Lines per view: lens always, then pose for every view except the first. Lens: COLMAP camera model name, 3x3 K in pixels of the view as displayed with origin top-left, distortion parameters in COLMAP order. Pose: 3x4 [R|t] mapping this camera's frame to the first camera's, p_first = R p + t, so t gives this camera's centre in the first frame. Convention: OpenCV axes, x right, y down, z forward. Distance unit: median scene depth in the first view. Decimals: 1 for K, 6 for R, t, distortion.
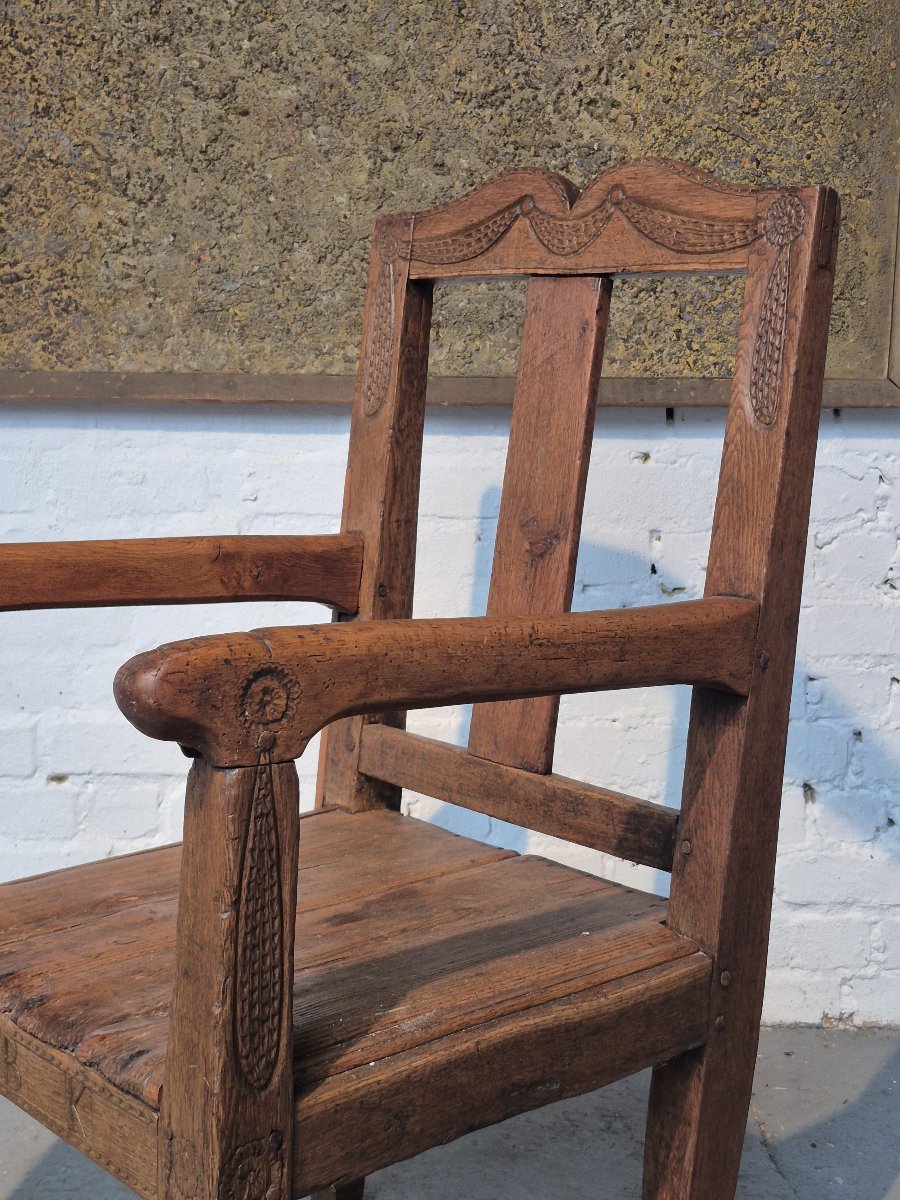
lens RADIAL K [[1678.2, 0, 452.0], [0, 1678.2, 579.0], [0, 0, 1]] dist [0.171798, -0.387679]
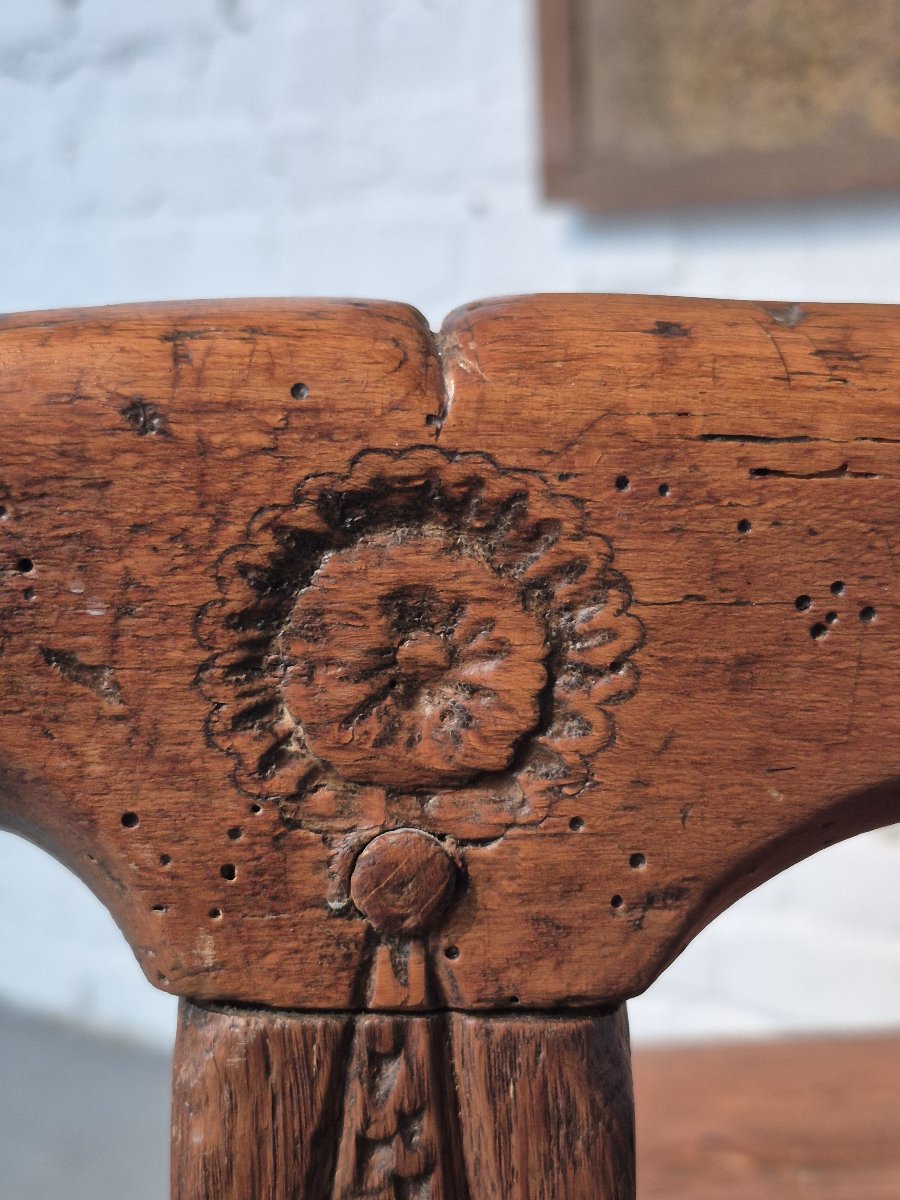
lens RADIAL K [[1668.3, 0, 451.7], [0, 1668.3, 604.4], [0, 0, 1]] dist [0.176235, -0.390708]
pose [[0.797952, 0.057699, -0.599952, 0.000312], [-0.055312, 0.998217, 0.022435, 0.031667], [0.600177, 0.015283, 0.799721, 0.439189]]
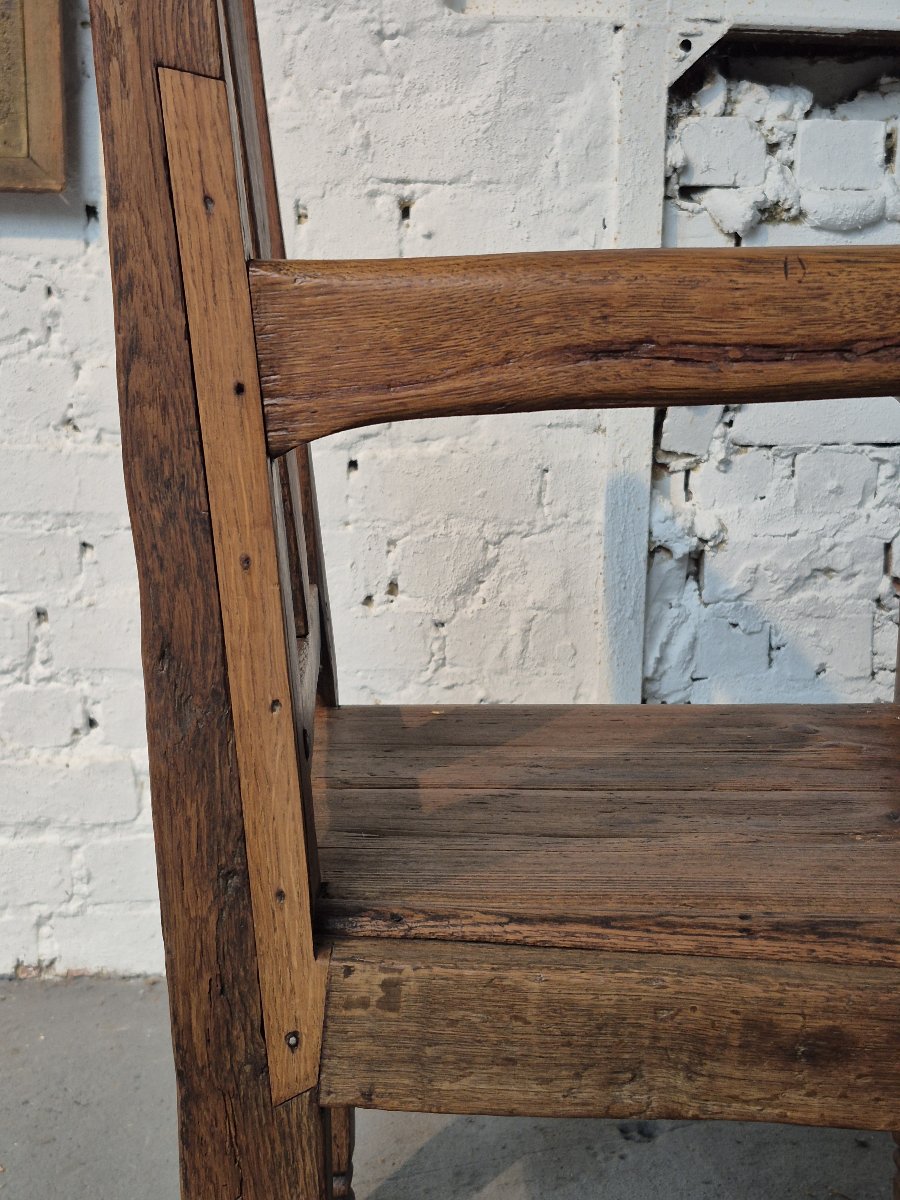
lens RADIAL K [[1668.3, 0, 451.7], [0, 1668.3, 604.4], [0, 0, 1]] dist [0.176235, -0.390708]
pose [[0.999409, -0.005967, 0.033844, 0.443947], [0.006037, 0.999980, -0.001969, 0.098246], [-0.033832, 0.002172, 0.999425, 0.209025]]
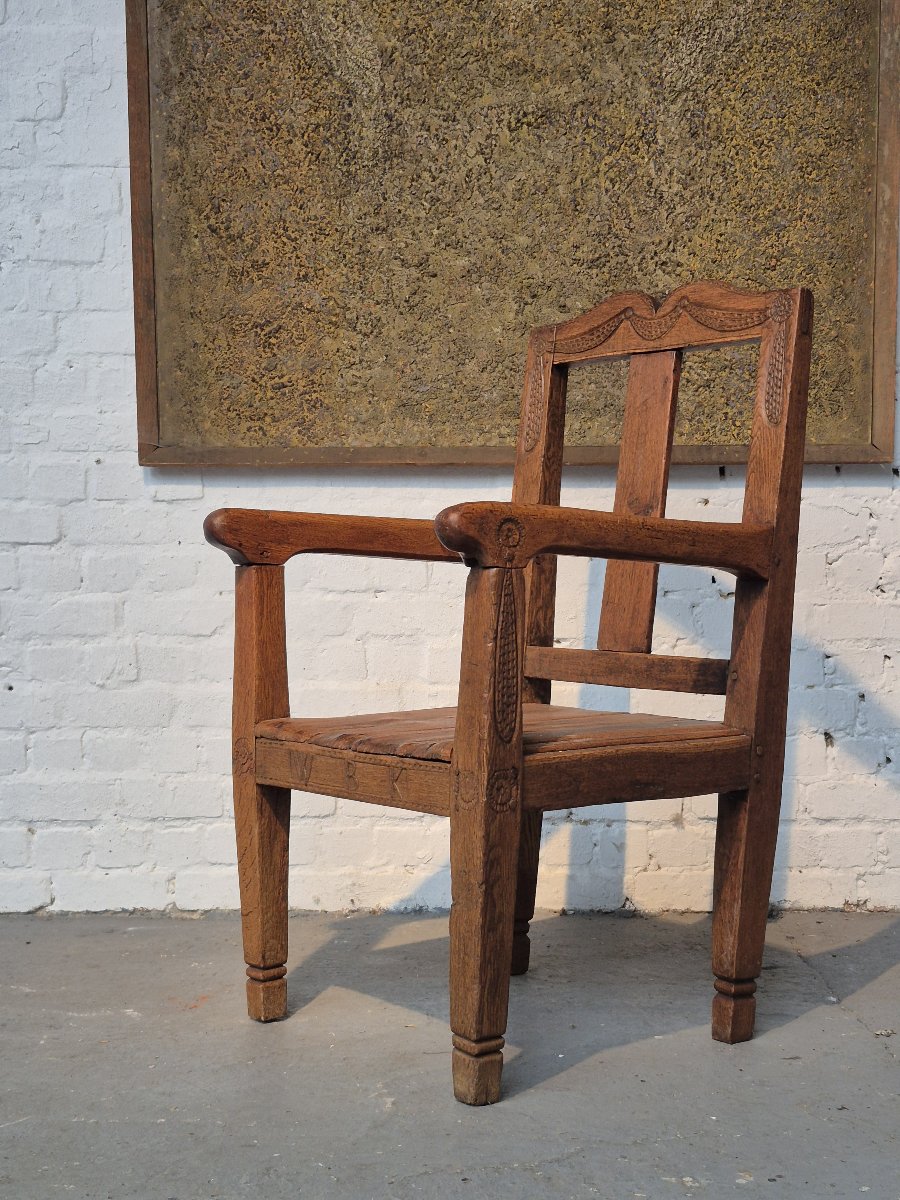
lens RADIAL K [[1692.0, 0, 455.9], [0, 1692.0, 601.5], [0, 0, 1]] dist [0.180377, -0.423333]
pose [[0.999355, -0.012375, -0.033697, -0.054880], [0.008397, 0.993244, -0.115738, 0.191240], [0.034901, 0.115381, 0.992708, -0.475900]]
